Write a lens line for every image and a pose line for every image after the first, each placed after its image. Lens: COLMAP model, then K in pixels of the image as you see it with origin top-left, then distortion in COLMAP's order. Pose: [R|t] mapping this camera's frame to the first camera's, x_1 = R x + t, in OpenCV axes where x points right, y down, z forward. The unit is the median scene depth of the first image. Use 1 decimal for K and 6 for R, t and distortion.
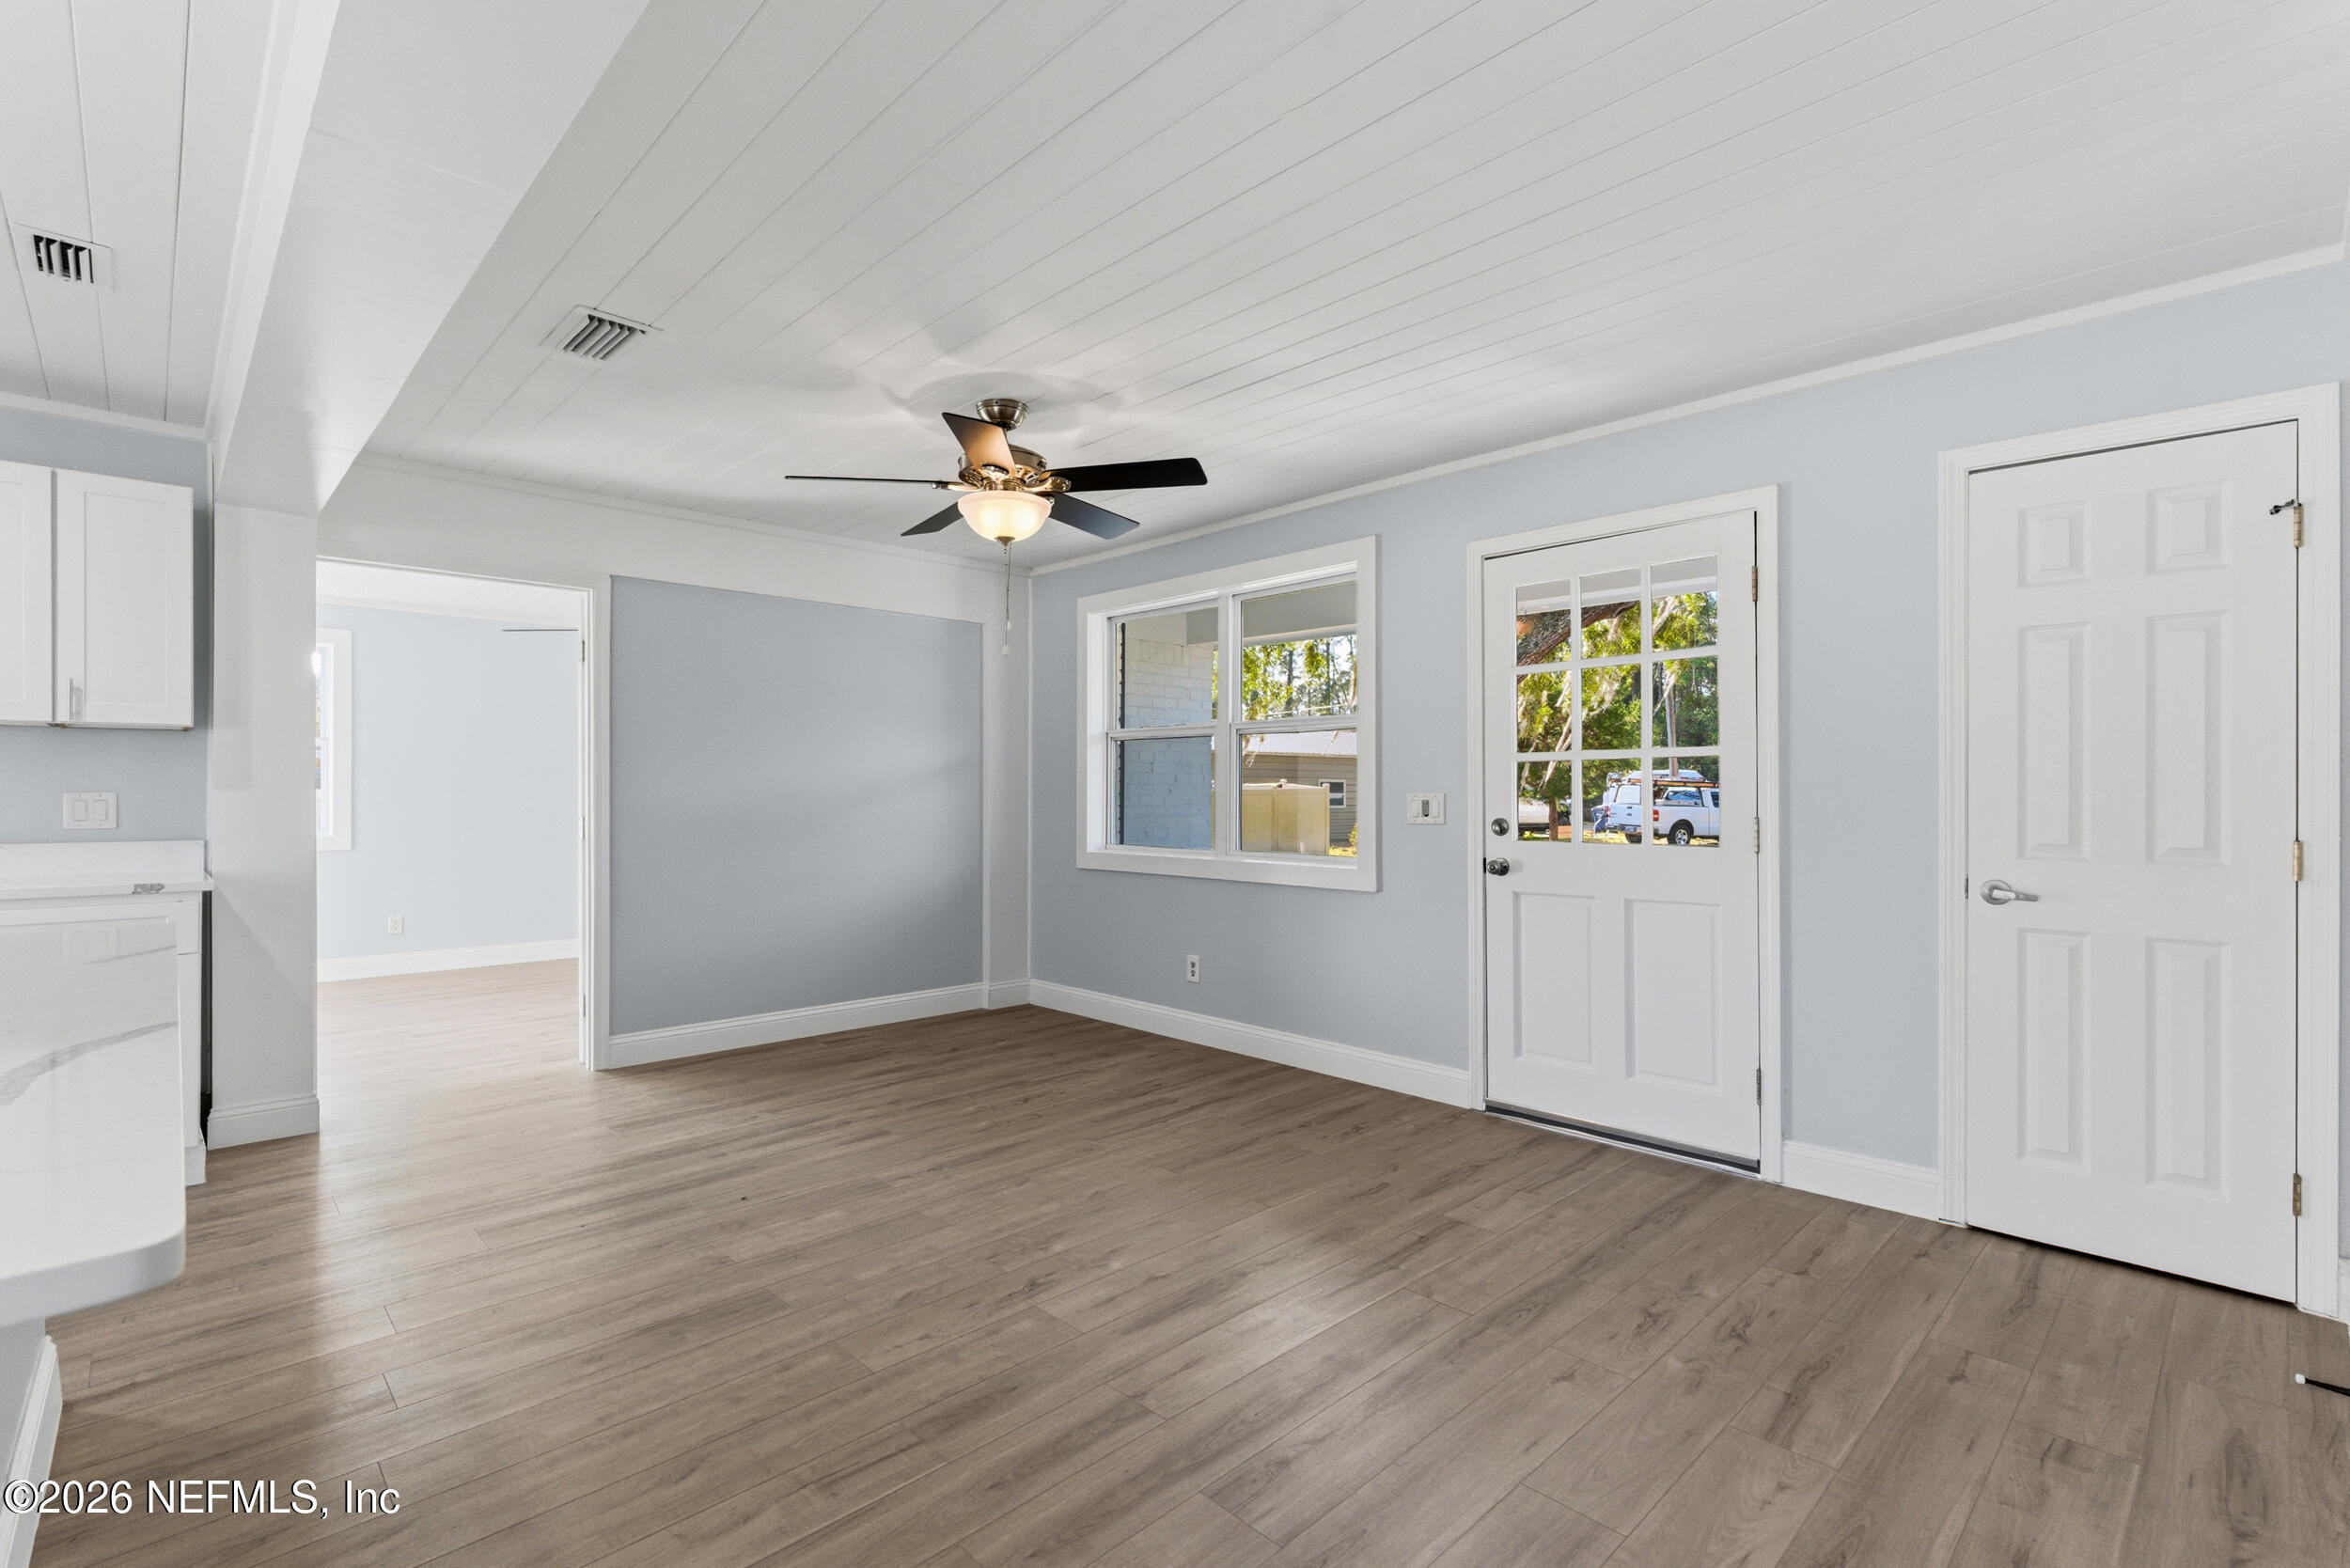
lens RADIAL K [[1064.2, 0, 1172.2], [0, 1064.2, 787.0], [0, 0, 1]] dist [-0.002431, 0.001597]
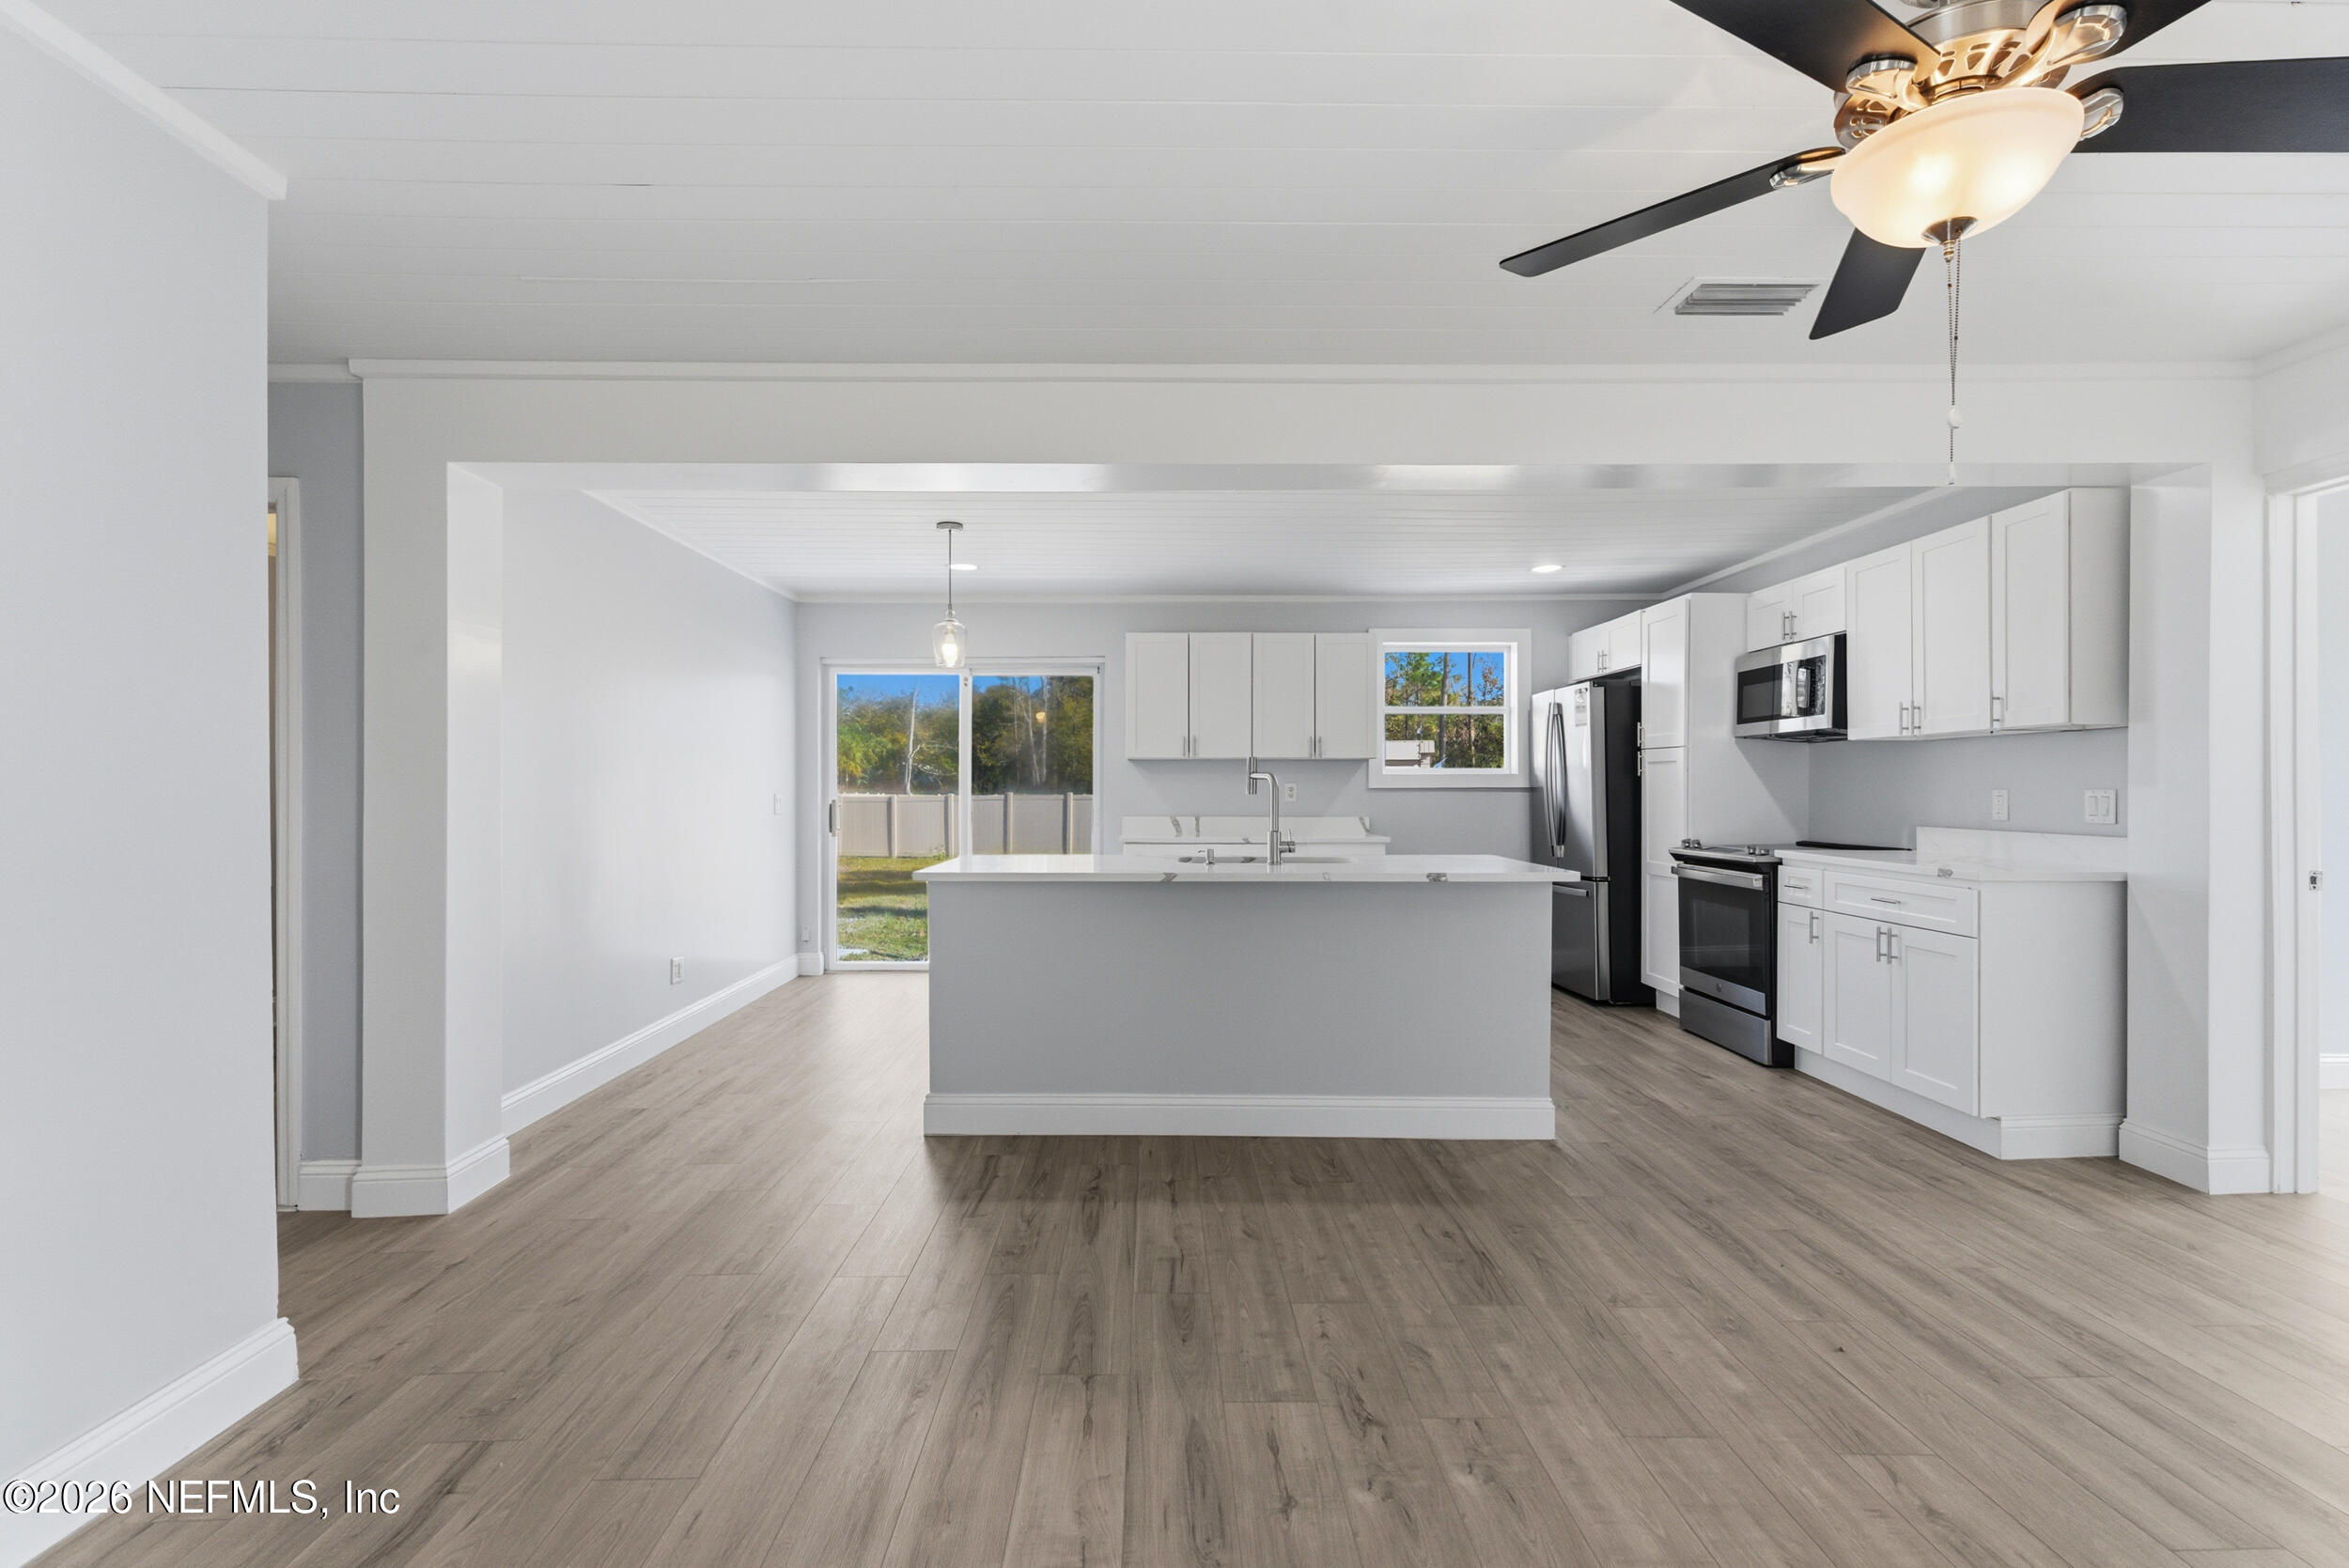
lens RADIAL K [[1063.6, 0, 1174.0], [0, 1063.6, 790.6], [0, 0, 1]] dist [-0.002431, 0.001597]
pose [[-0.675908, 0.001244, -0.736985, 0.435736], [0.003538, 0.999993, -0.001557, 0.005316], [0.736977, -0.003659, -0.675907, 1.148363]]
